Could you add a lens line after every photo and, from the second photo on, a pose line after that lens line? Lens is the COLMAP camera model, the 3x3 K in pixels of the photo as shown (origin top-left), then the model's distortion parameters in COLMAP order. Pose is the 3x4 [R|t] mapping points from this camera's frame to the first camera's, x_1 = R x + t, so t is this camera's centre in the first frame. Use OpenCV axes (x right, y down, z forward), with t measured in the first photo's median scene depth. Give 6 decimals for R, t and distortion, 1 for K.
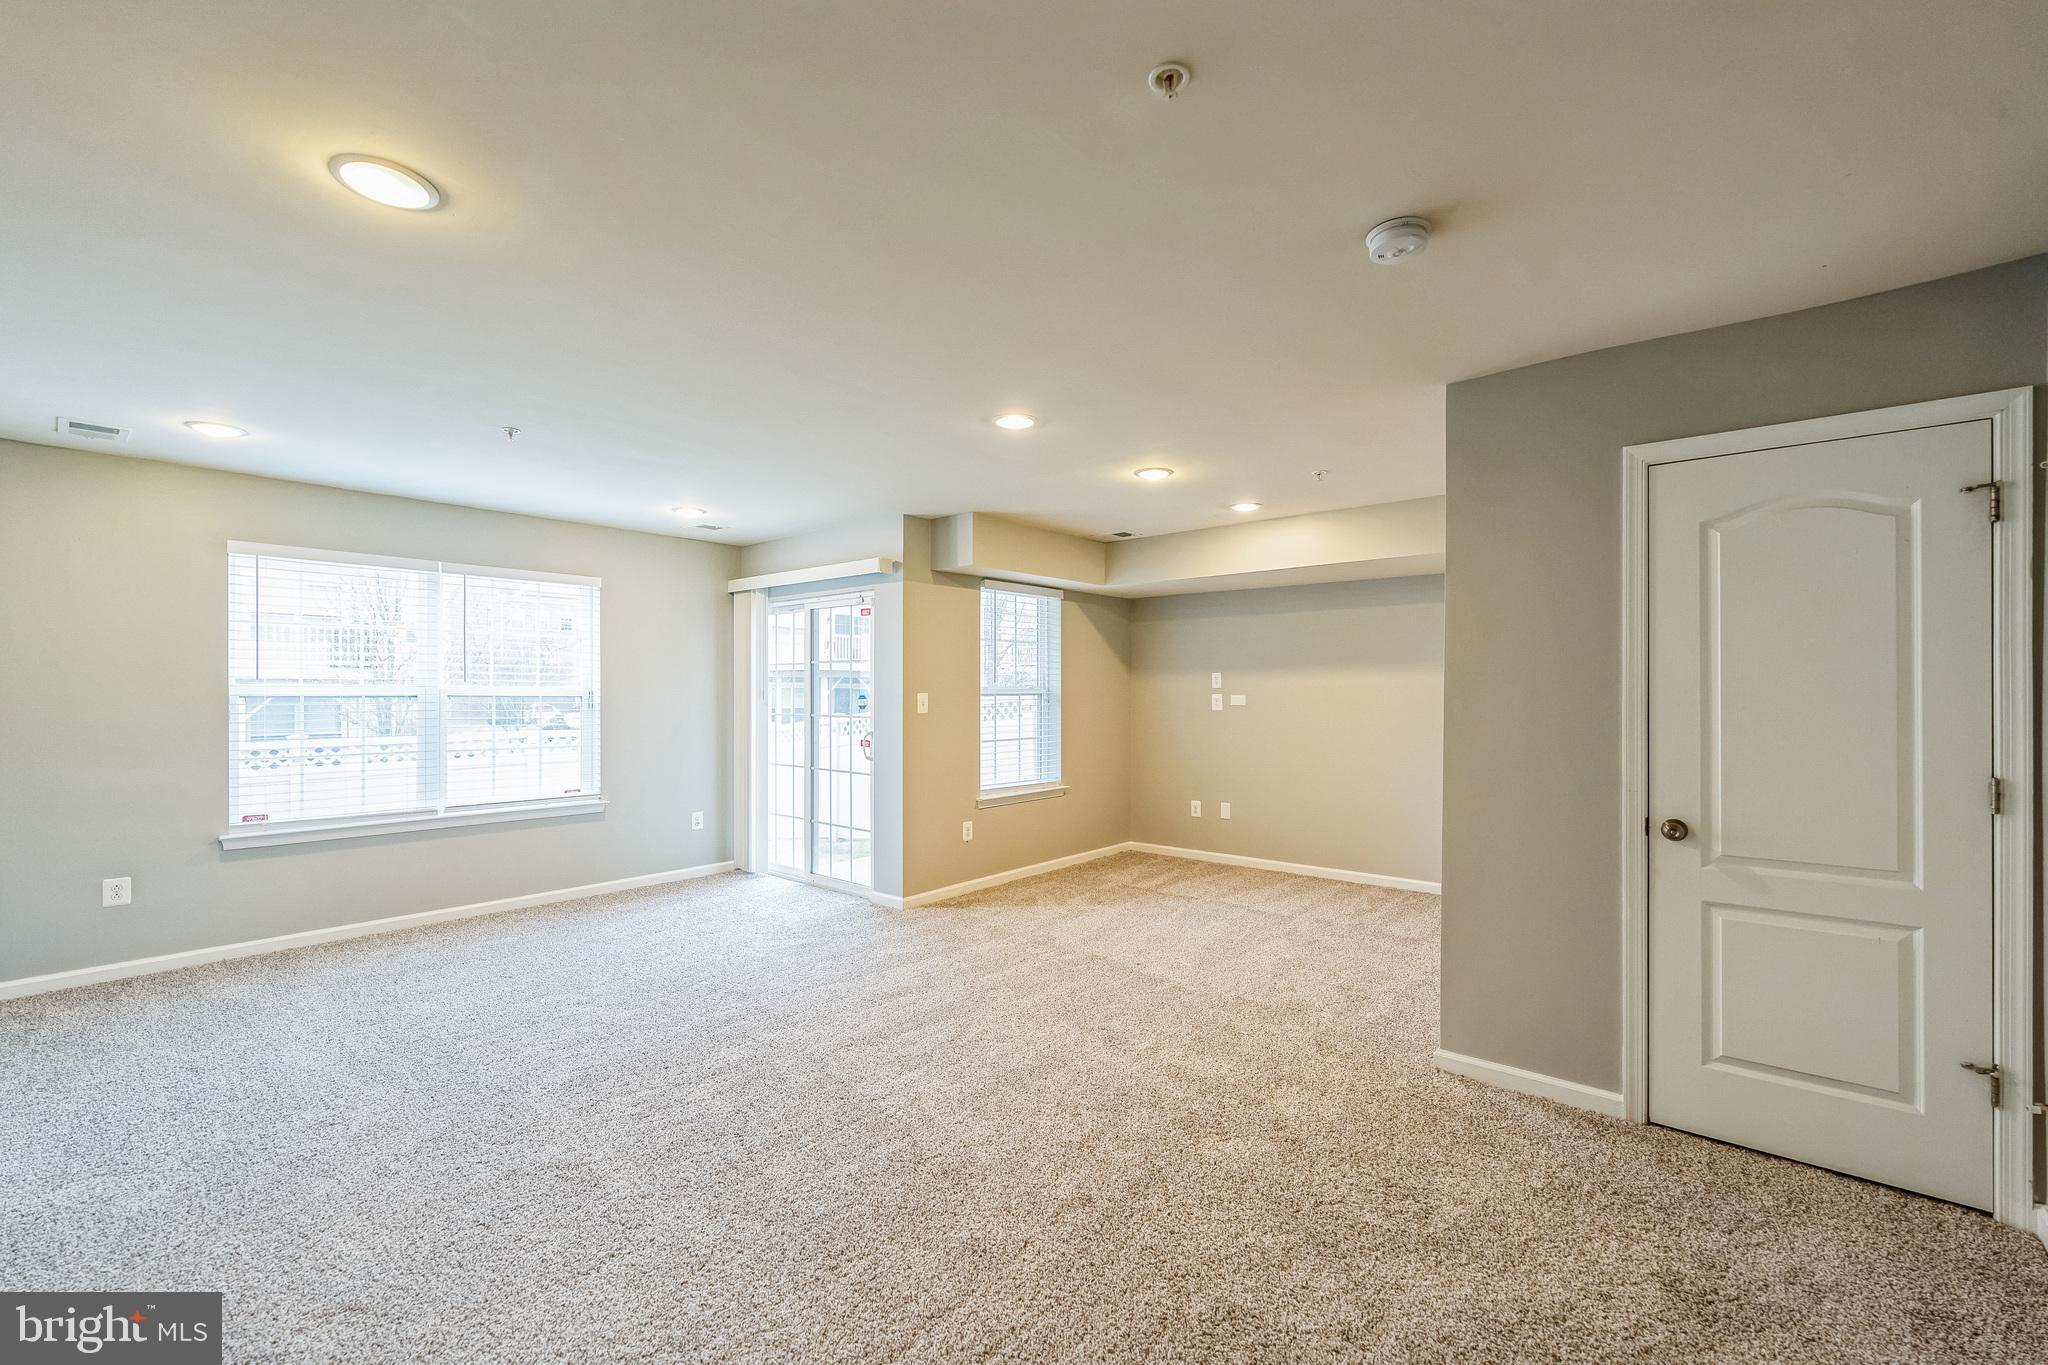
lens RADIAL K [[837.9, 0, 1016.5], [0, 837.9, 699.7], [0, 0, 1]] dist [-0.000389, -0.000124]
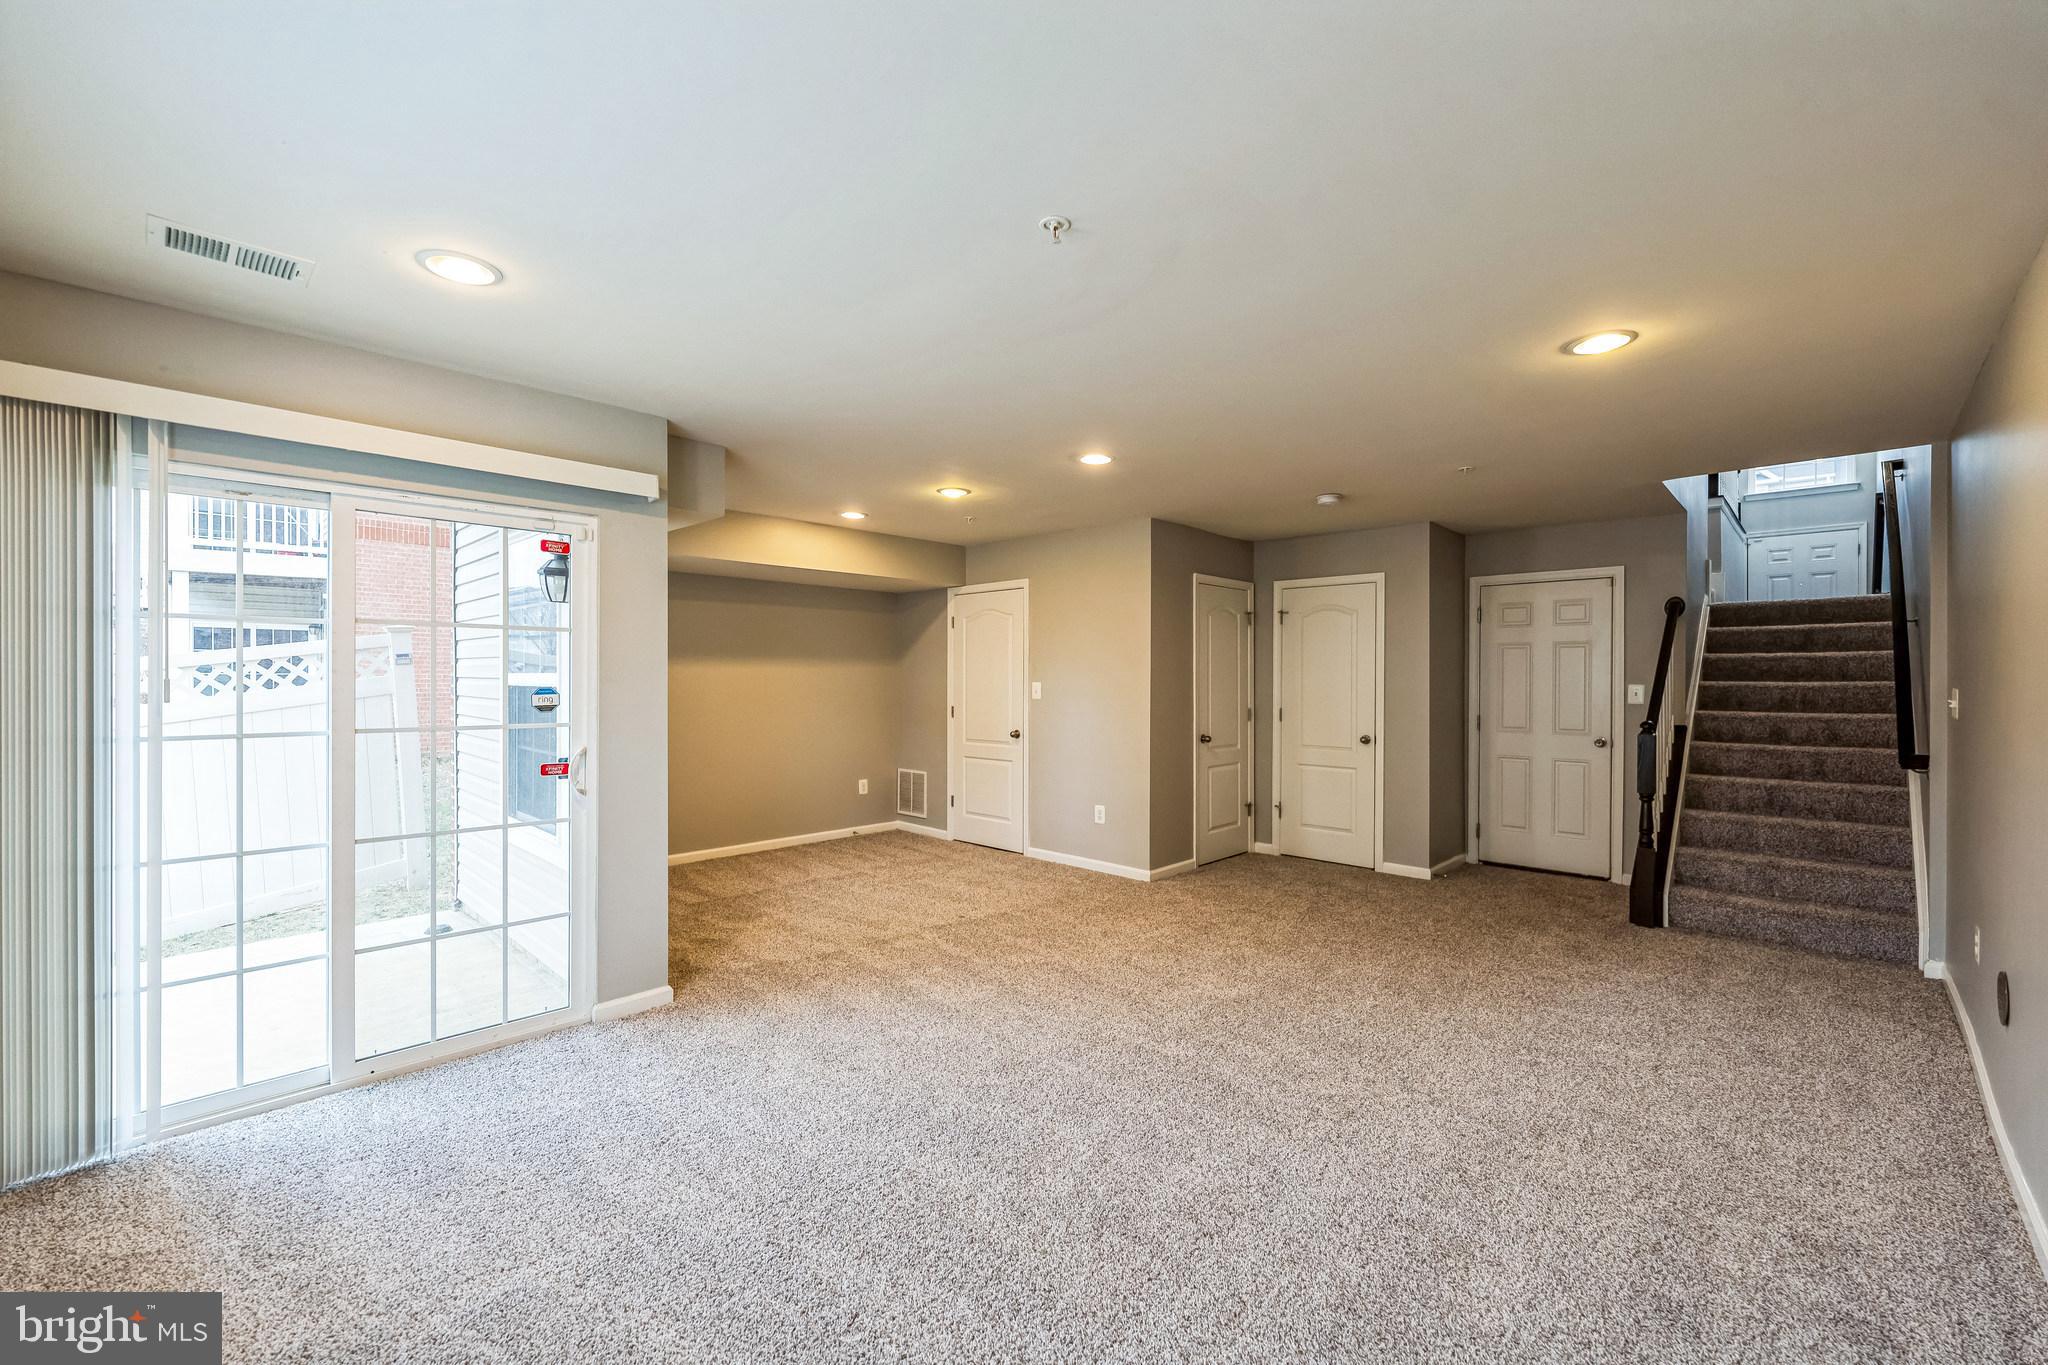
lens RADIAL K [[837.9, 0, 1025.5], [0, 837.9, 680.4], [0, 0, 1]] dist [-0.000389, -0.000124]
pose [[0.046547, 0.007189, 0.998890, -1.018264], [0.010243, 0.999918, -0.007673, 0.001658], [-0.998864, 0.010589, 0.046470, 0.874778]]
